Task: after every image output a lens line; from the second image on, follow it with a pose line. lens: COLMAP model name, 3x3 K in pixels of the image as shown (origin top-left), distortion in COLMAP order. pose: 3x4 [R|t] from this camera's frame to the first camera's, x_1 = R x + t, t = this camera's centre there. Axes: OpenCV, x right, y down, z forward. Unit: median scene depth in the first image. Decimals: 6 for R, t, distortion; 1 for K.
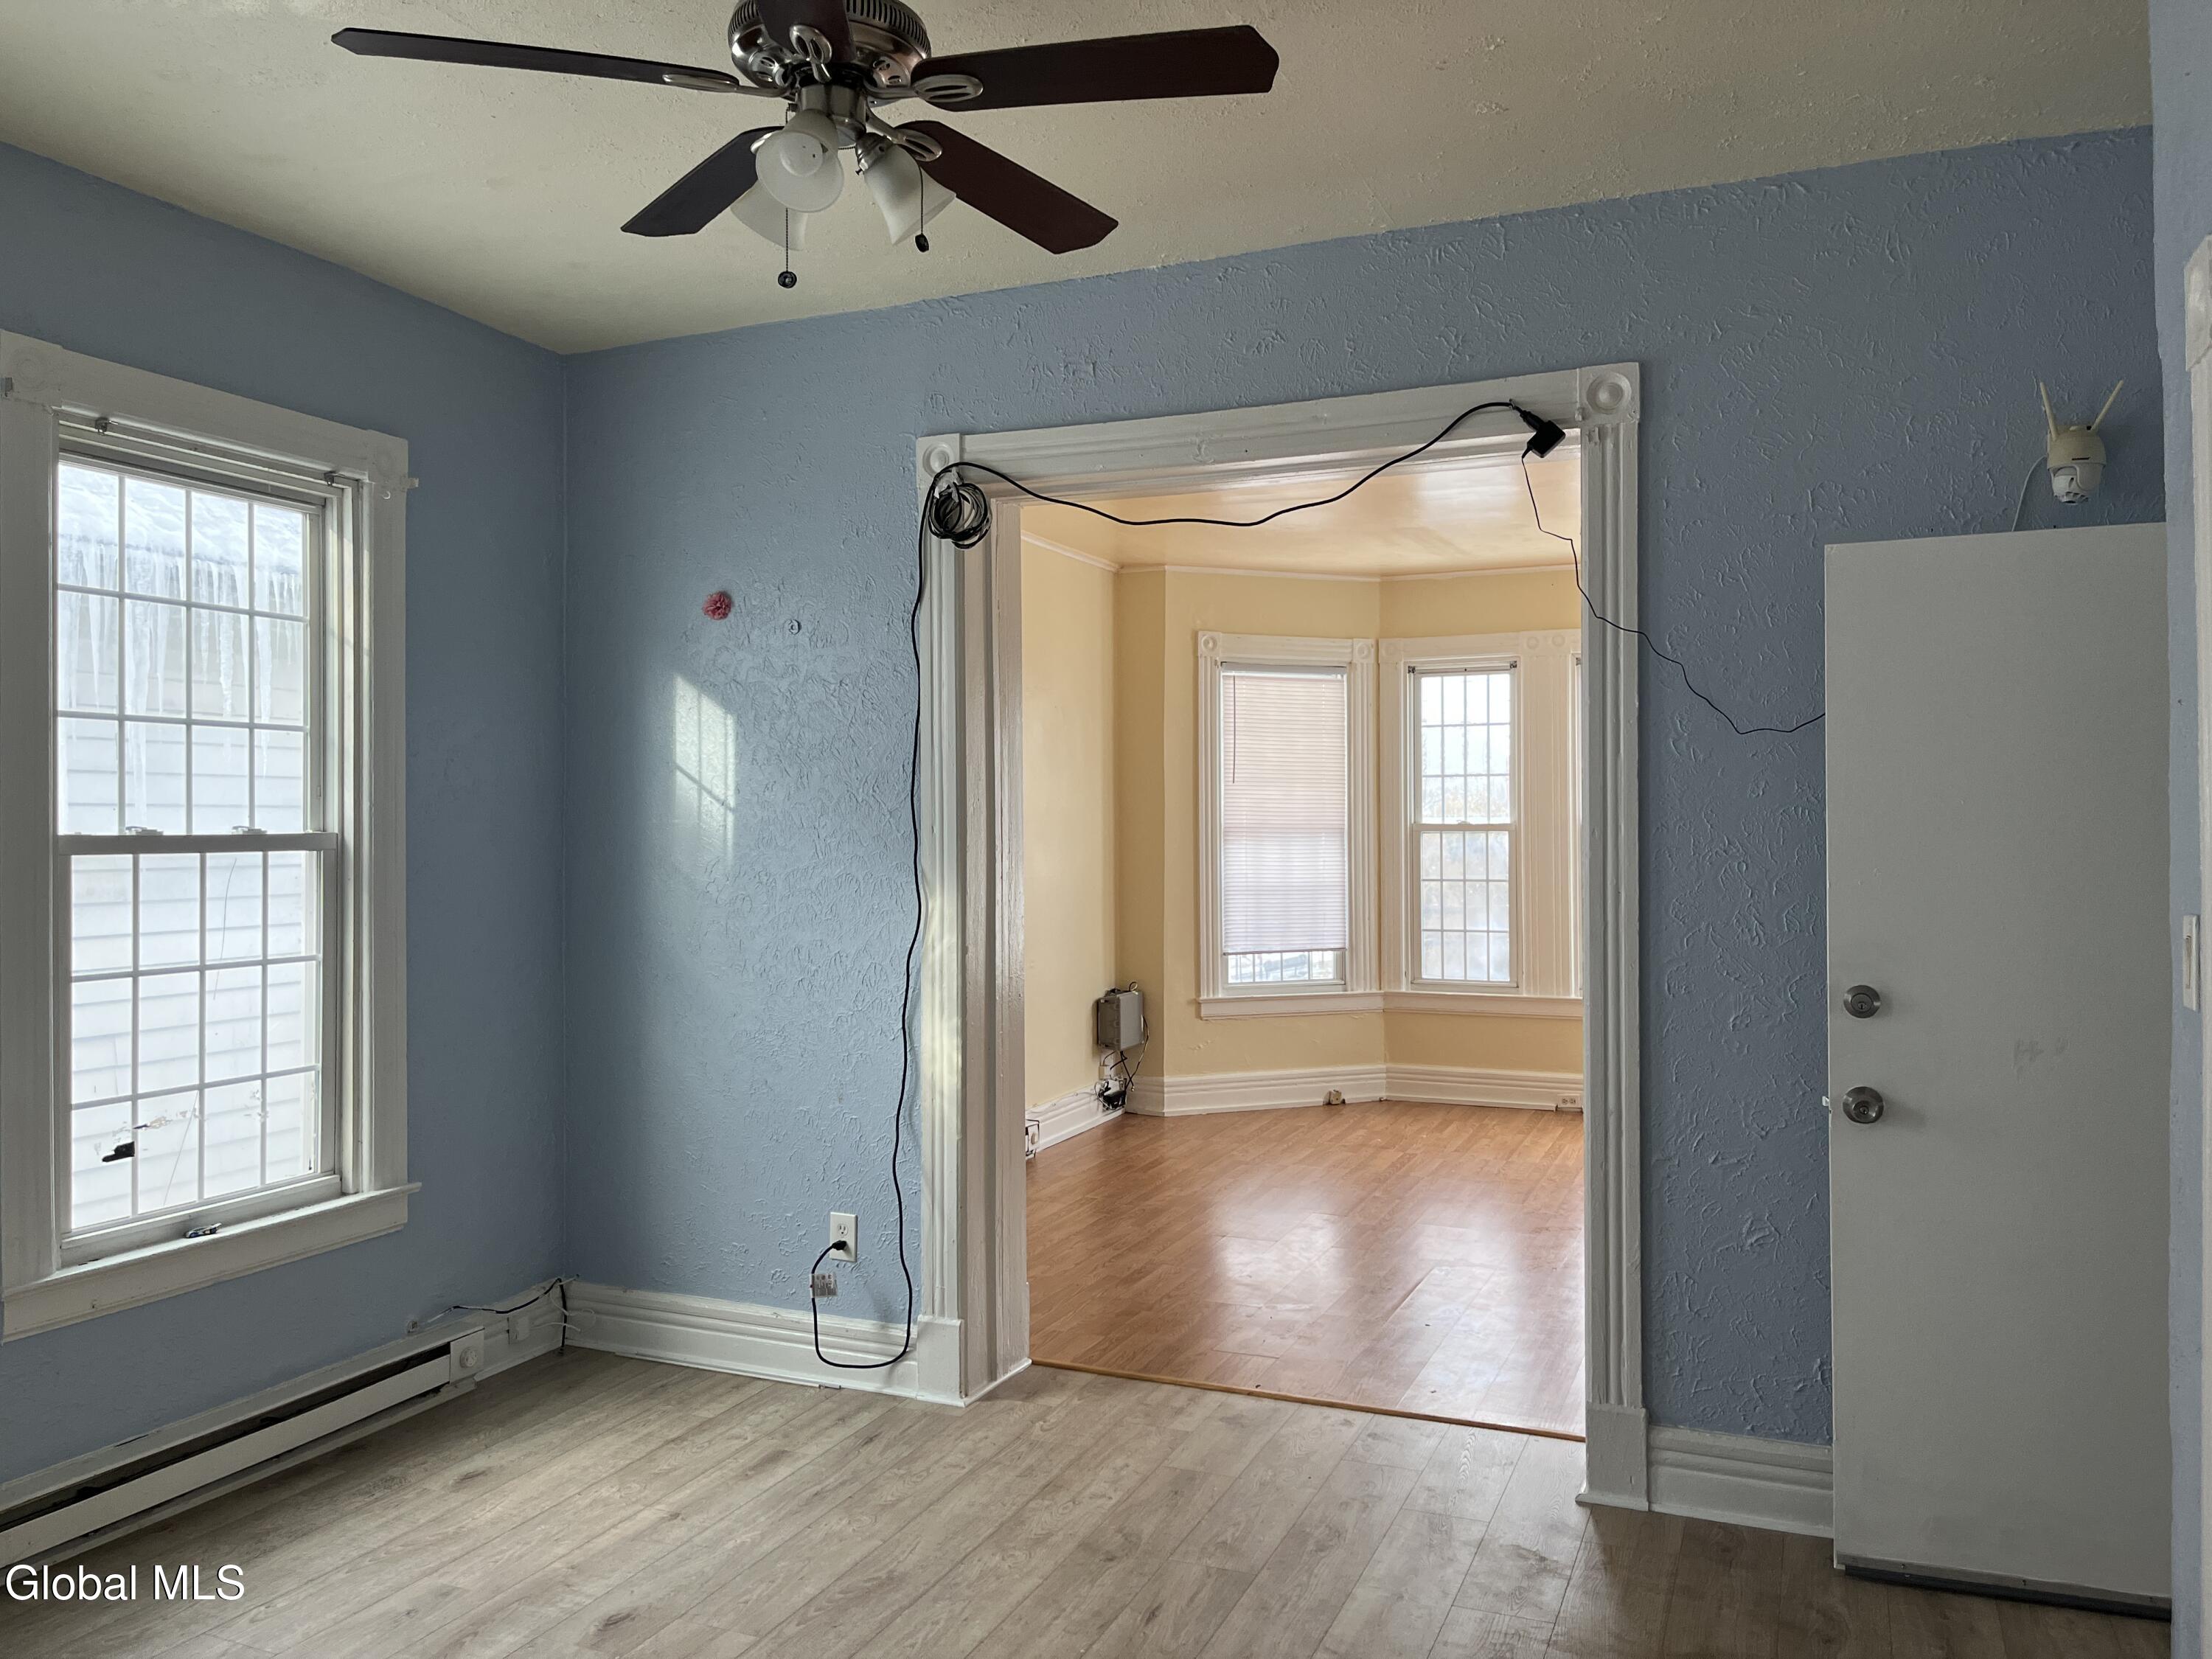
lens RADIAL K [[1634.0, 0, 1106.0], [0, 1634.0, 829.5], [0, 0, 1]] dist [0.042989, -0.101415]
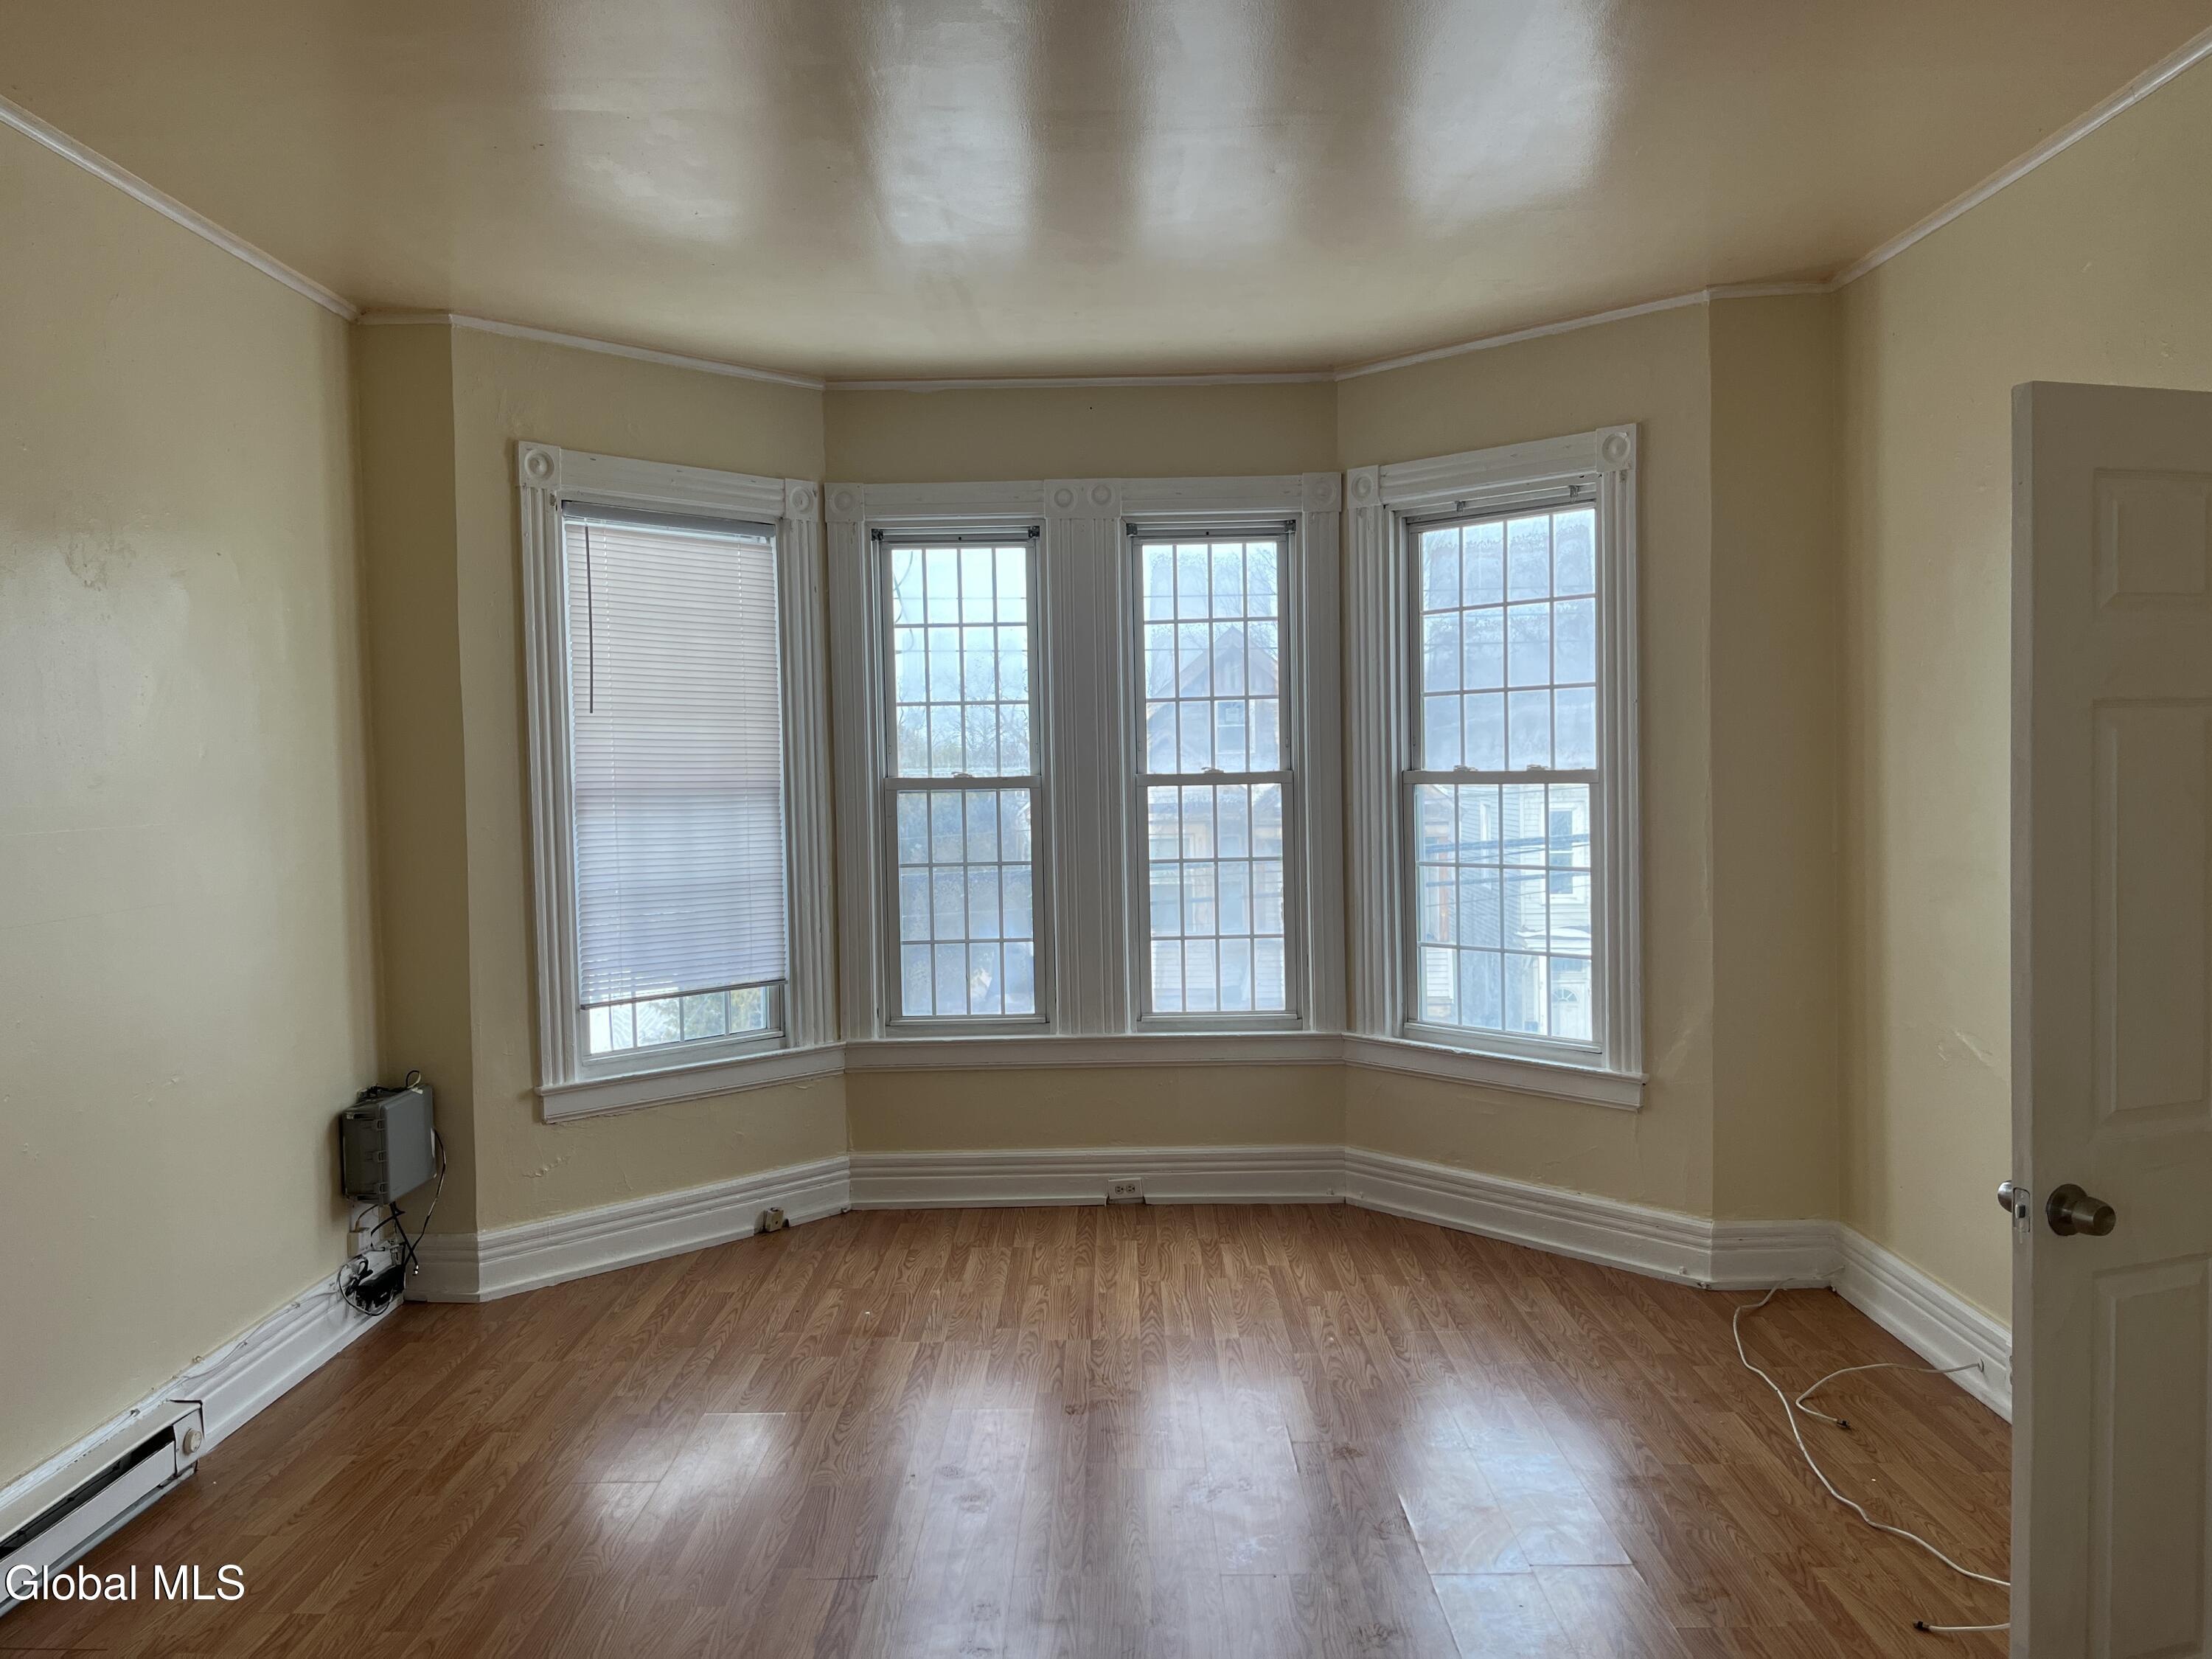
lens RADIAL K [[1669.7, 0, 1102.1], [0, 1669.7, 843.1], [0, 0, 1]] dist [0.039028, 0.001591]
pose [[0.923393, -0.030389, 0.382652, 0.015967], [0.014319, 0.998894, 0.044775, -0.006325], [-0.383589, -0.035866, 0.922807, 0.369790]]
